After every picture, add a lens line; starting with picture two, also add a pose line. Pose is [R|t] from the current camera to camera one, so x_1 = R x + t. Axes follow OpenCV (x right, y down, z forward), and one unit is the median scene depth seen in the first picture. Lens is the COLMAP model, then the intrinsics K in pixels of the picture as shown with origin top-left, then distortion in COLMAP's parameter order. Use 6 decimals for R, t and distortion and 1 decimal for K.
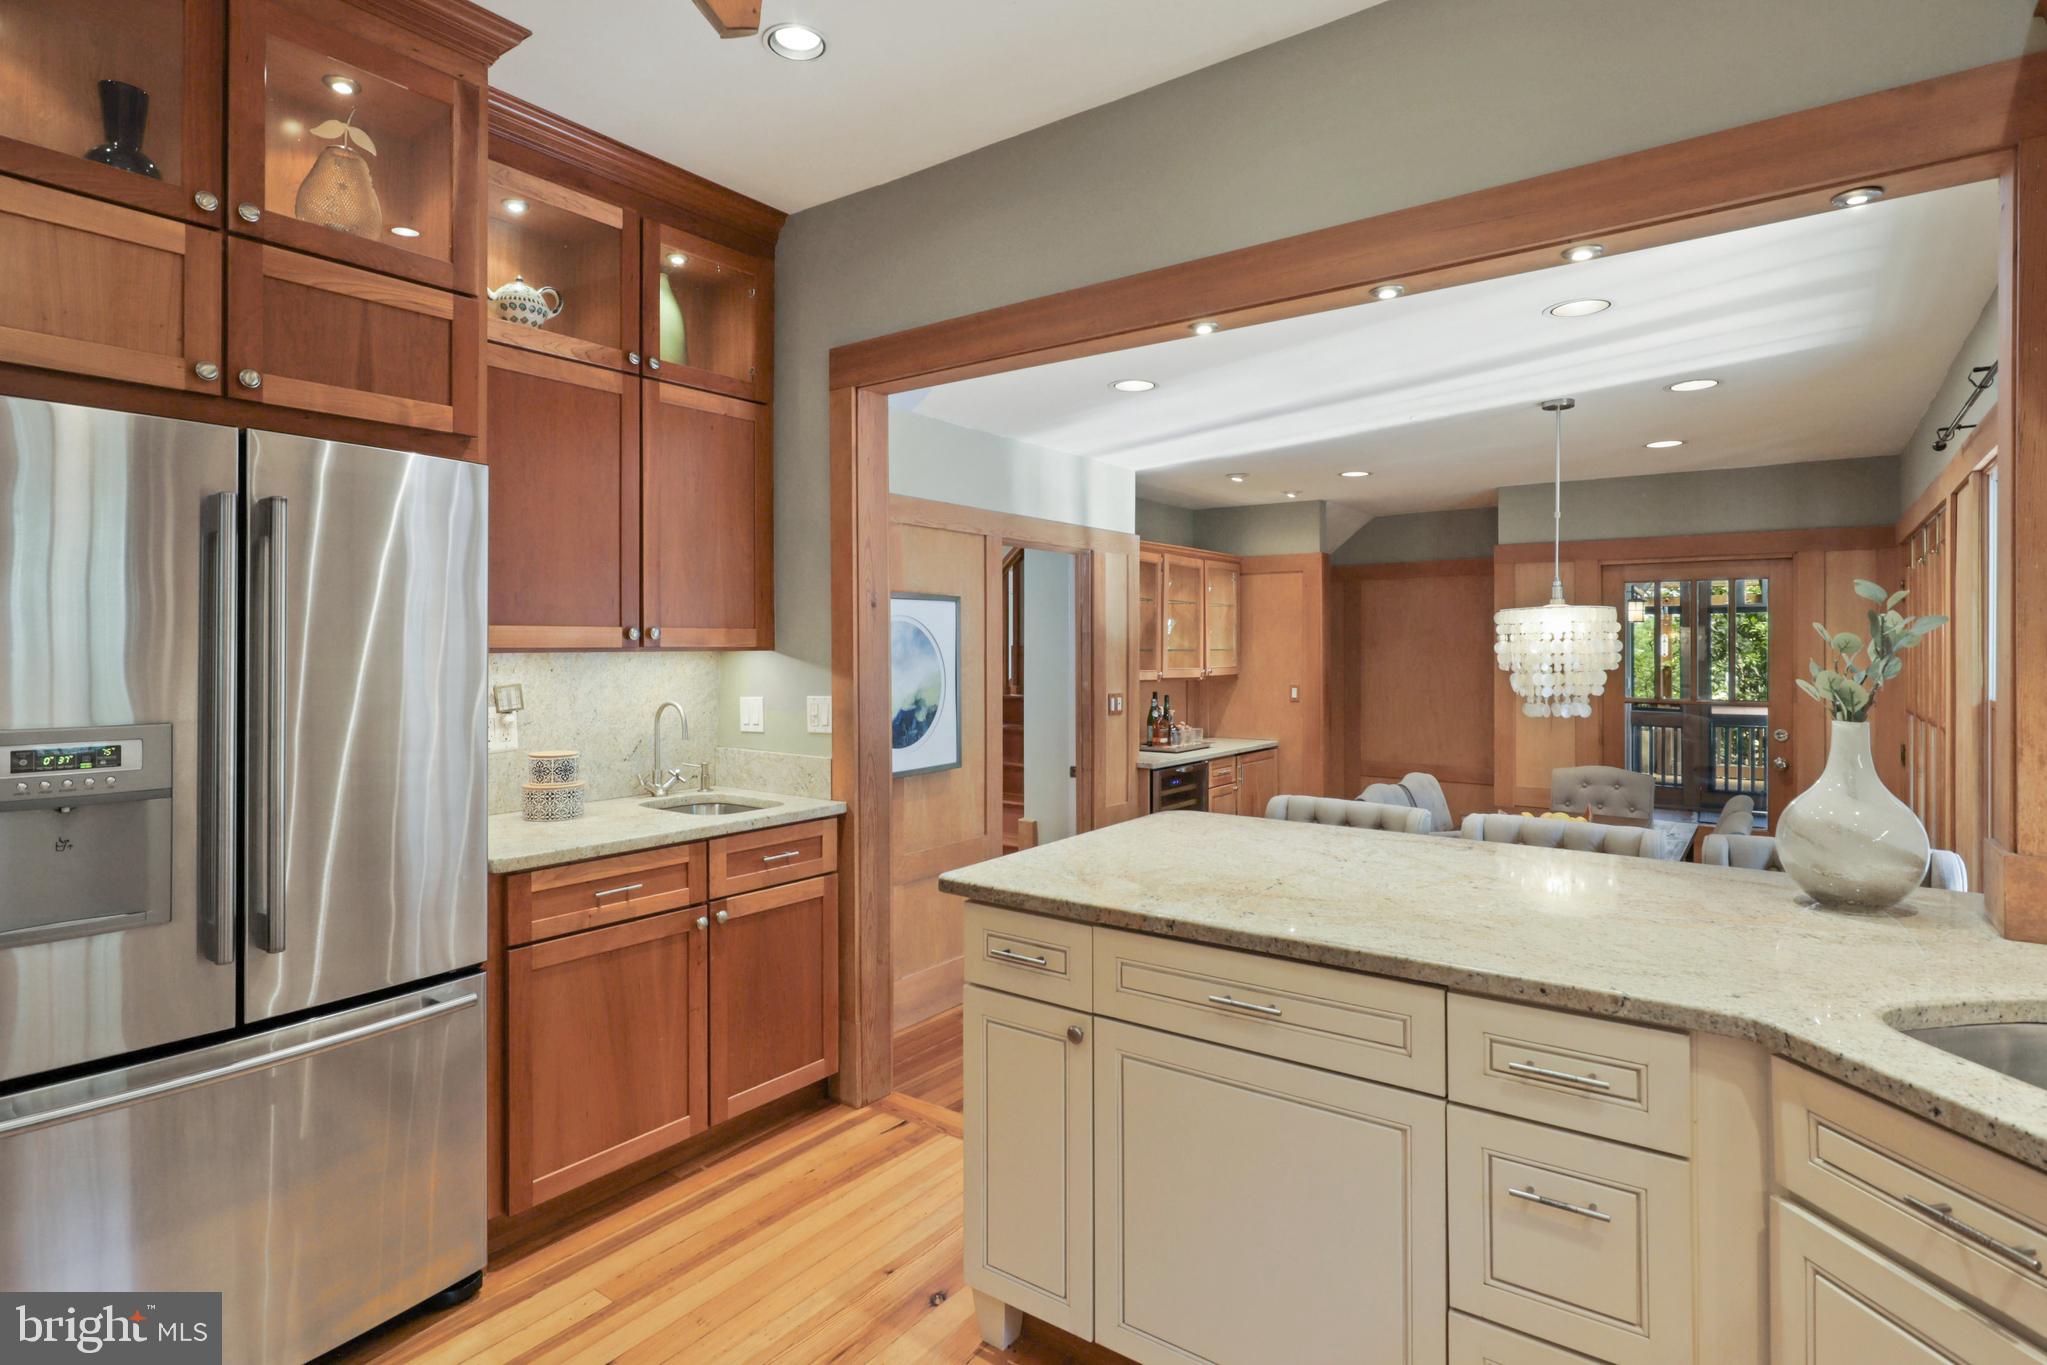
lens RADIAL K [[1042.0, 0, 1017.5], [0, 1042.0, 656.2], [0, 0, 1]] dist [-0.038471, 0.036997]
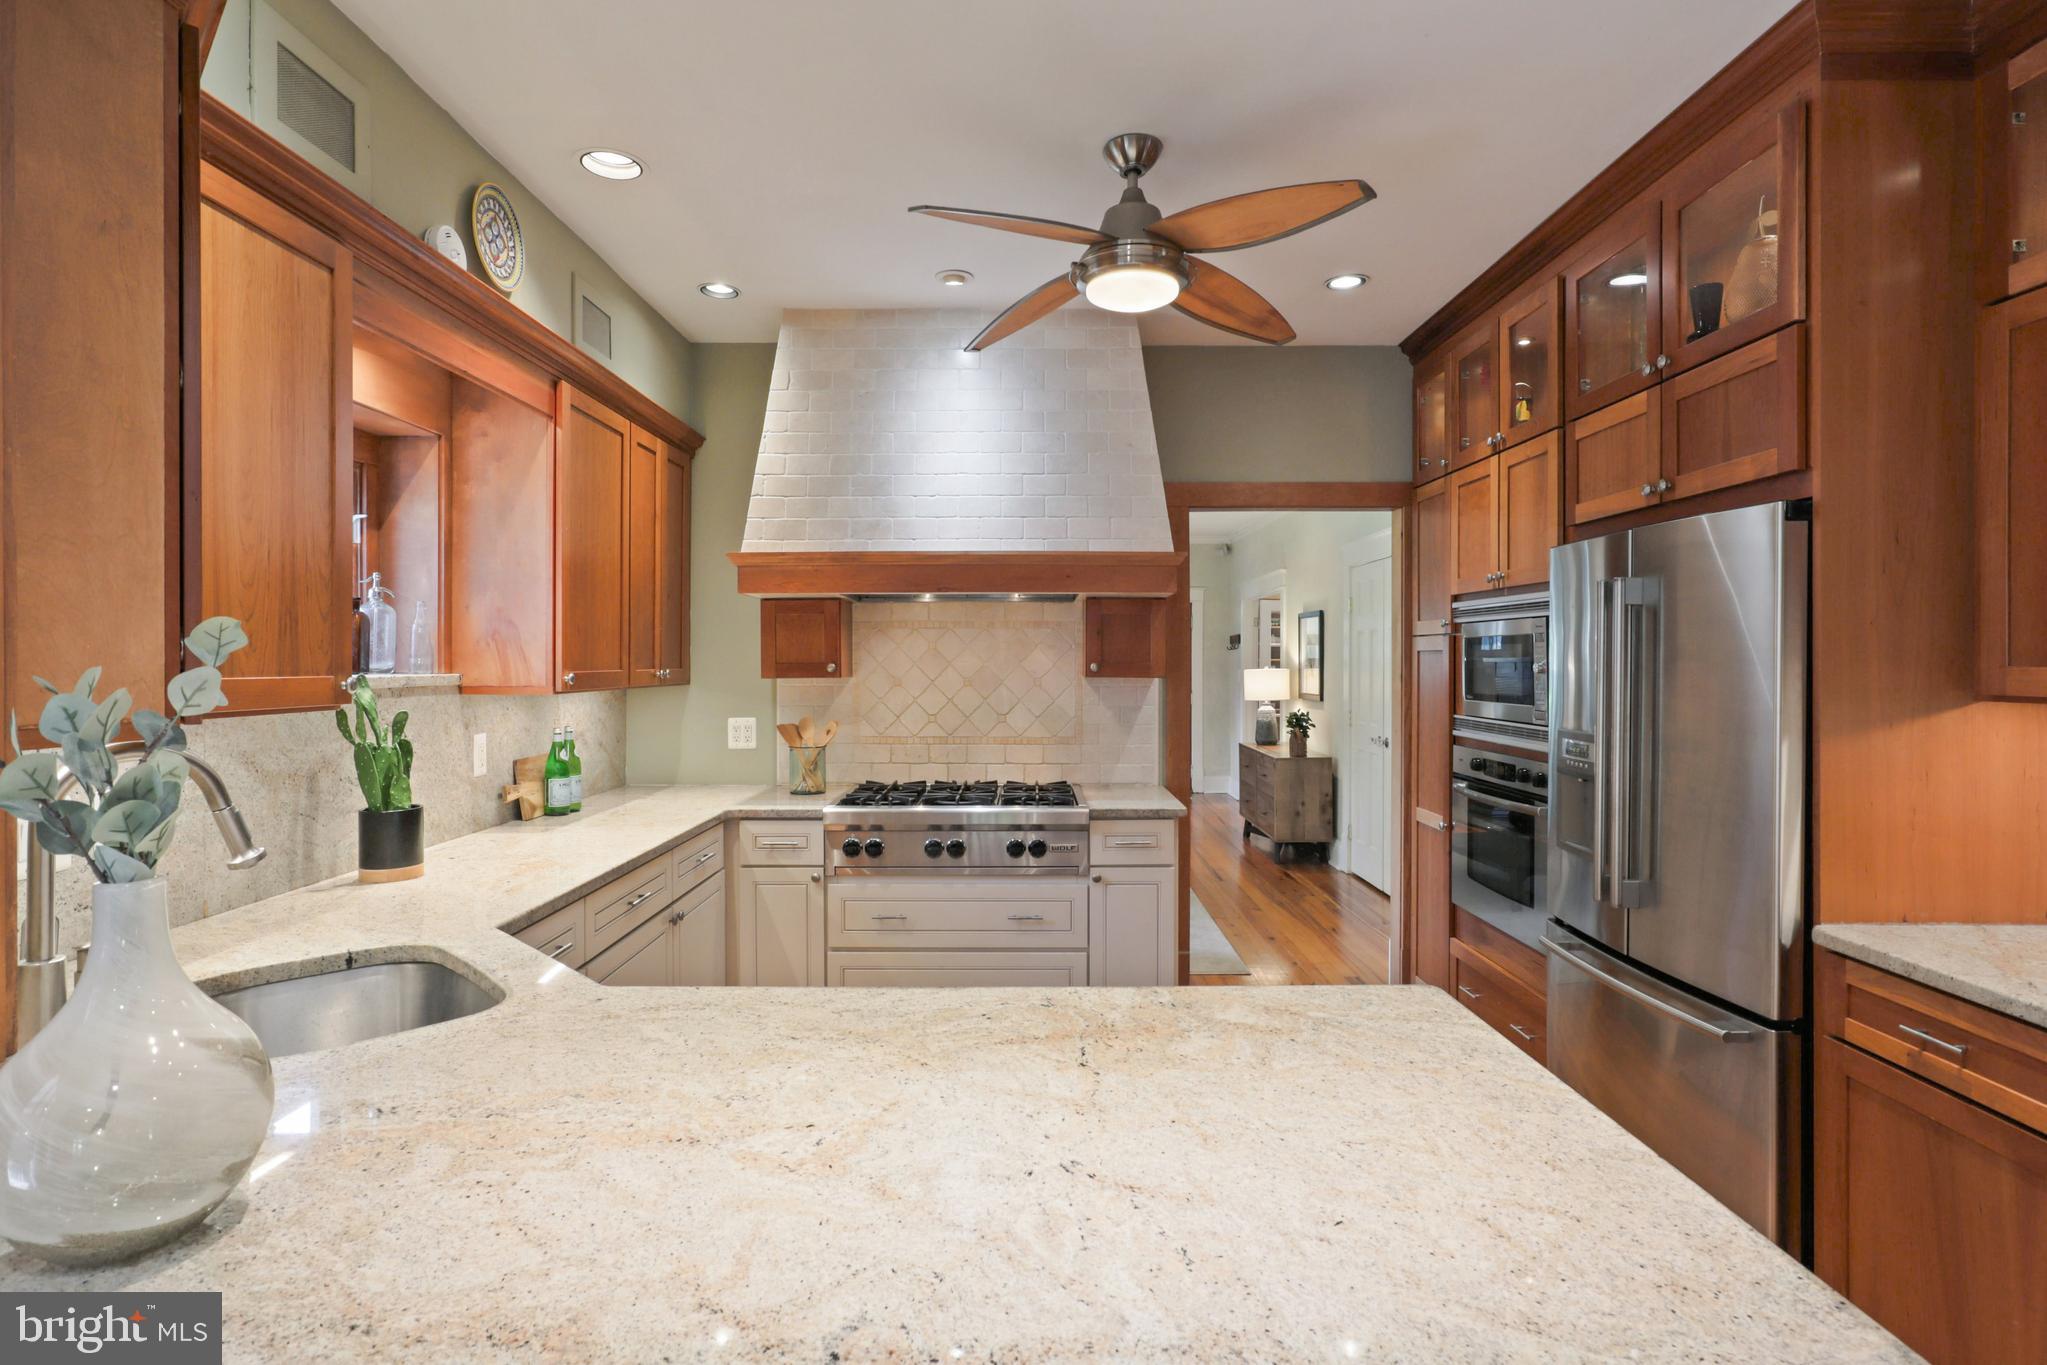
lens RADIAL K [[1034.2, 0, 1024.1], [0, 1034.2, 654.1], [0, 0, 1]] dist [-0.024761, 0.016139]
pose [[-0.800826, -0.002563, -0.598892, 0.503811], [-0.005714, 0.999978, 0.003360, -0.035681], [0.598870, 0.006113, -0.800823, 1.113788]]
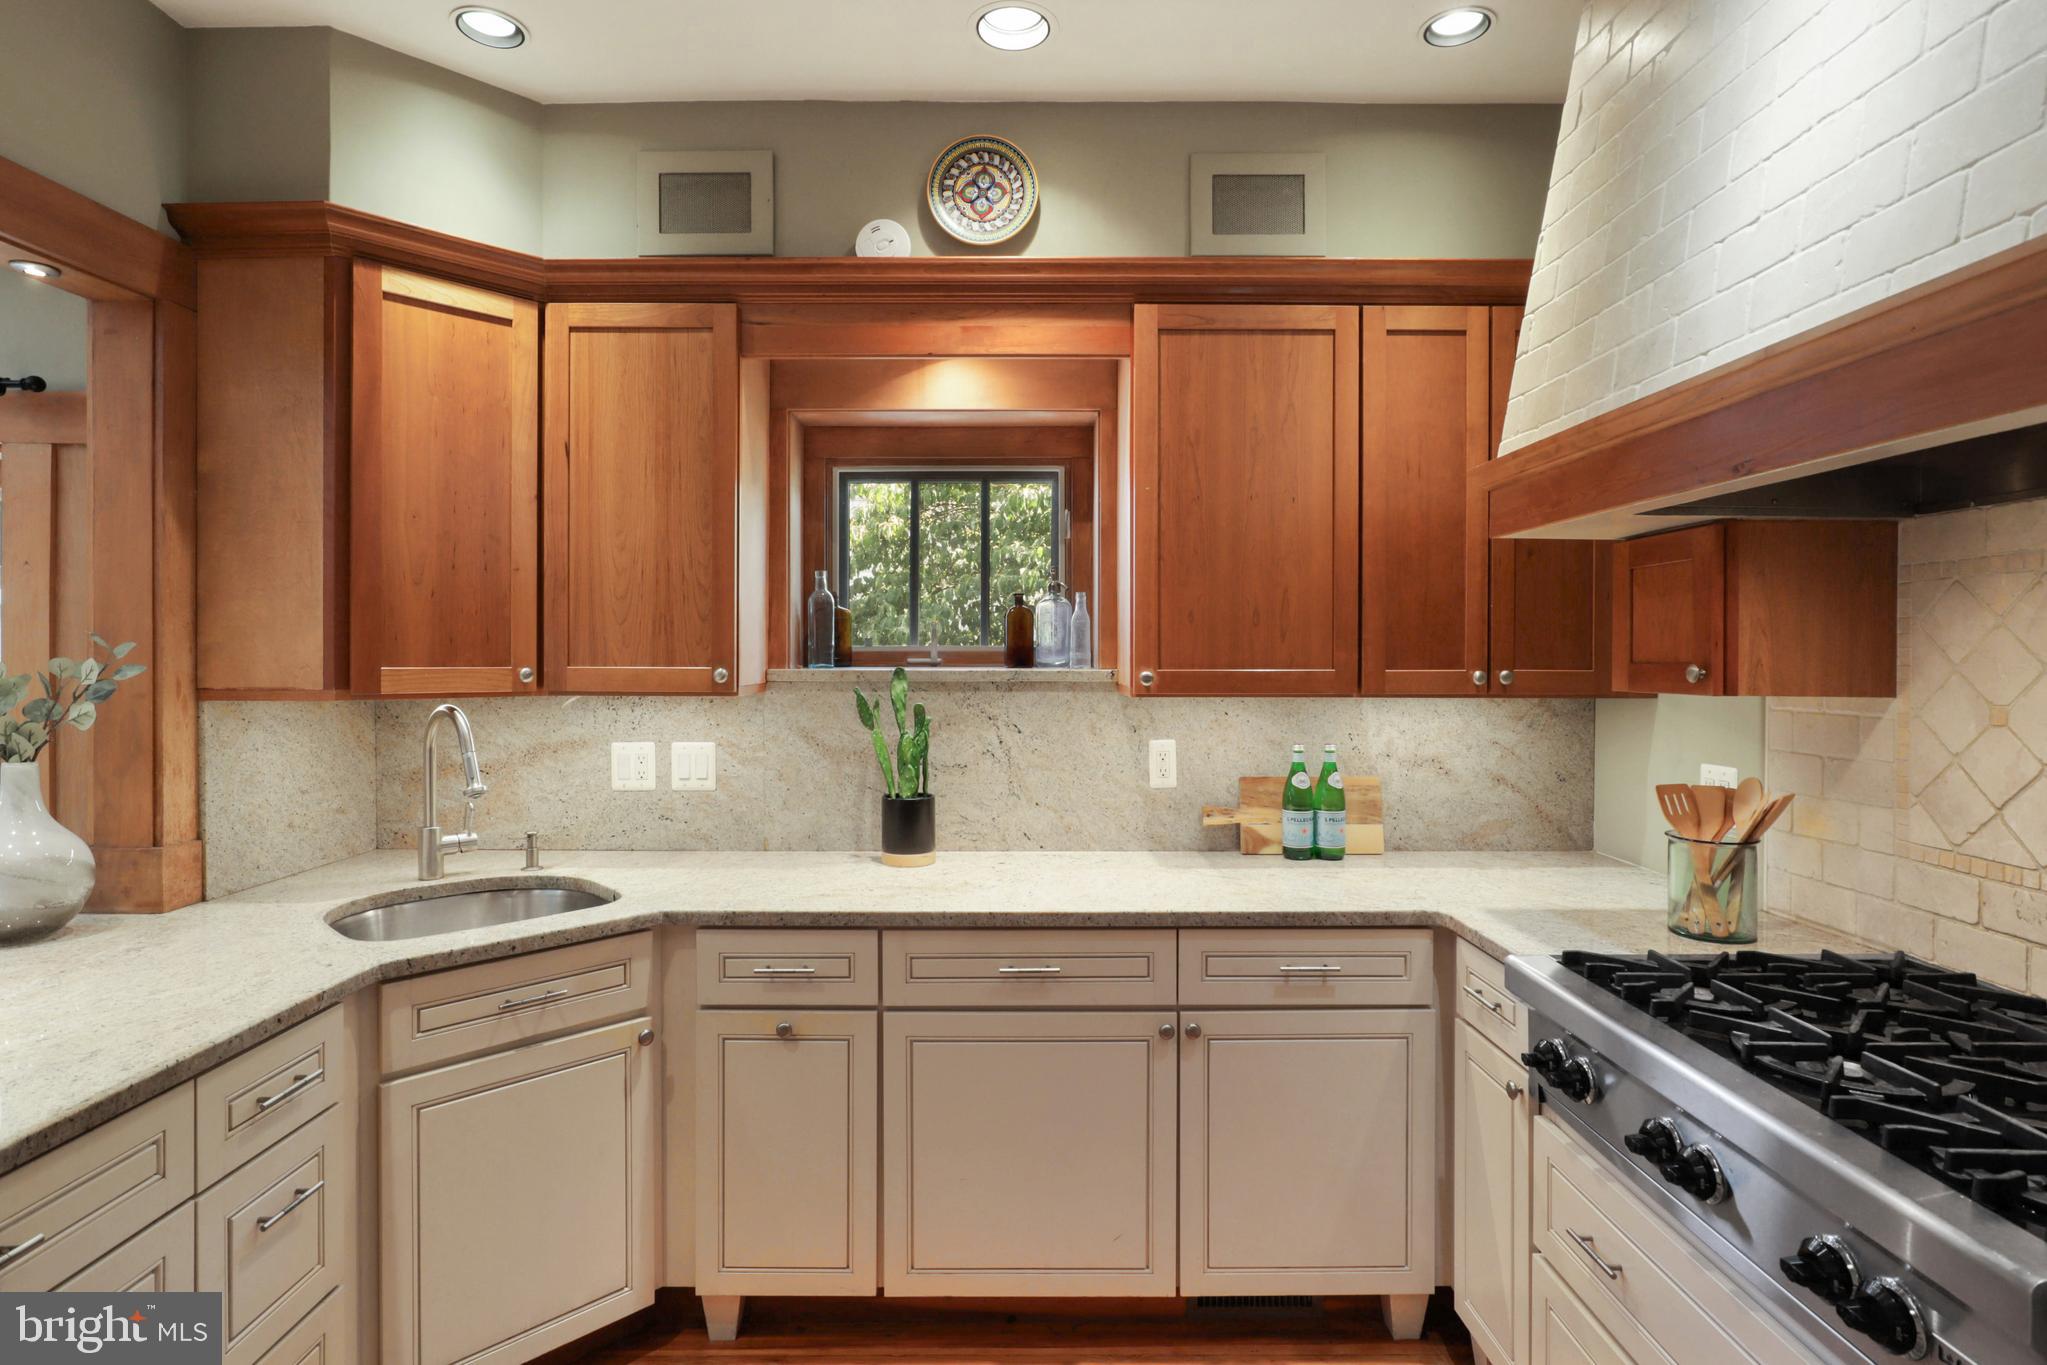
lens RADIAL K [[1033.2, 0, 1015.6], [0, 1033.2, 660.2], [0, 0, 1]] dist [-0.022868, 0.018992]
pose [[-0.599829, -0.006875, 0.800098, -0.425572], [0.007075, 0.999878, 0.013896, -0.031377], [-0.800097, 0.013995, -0.599708, 0.538257]]
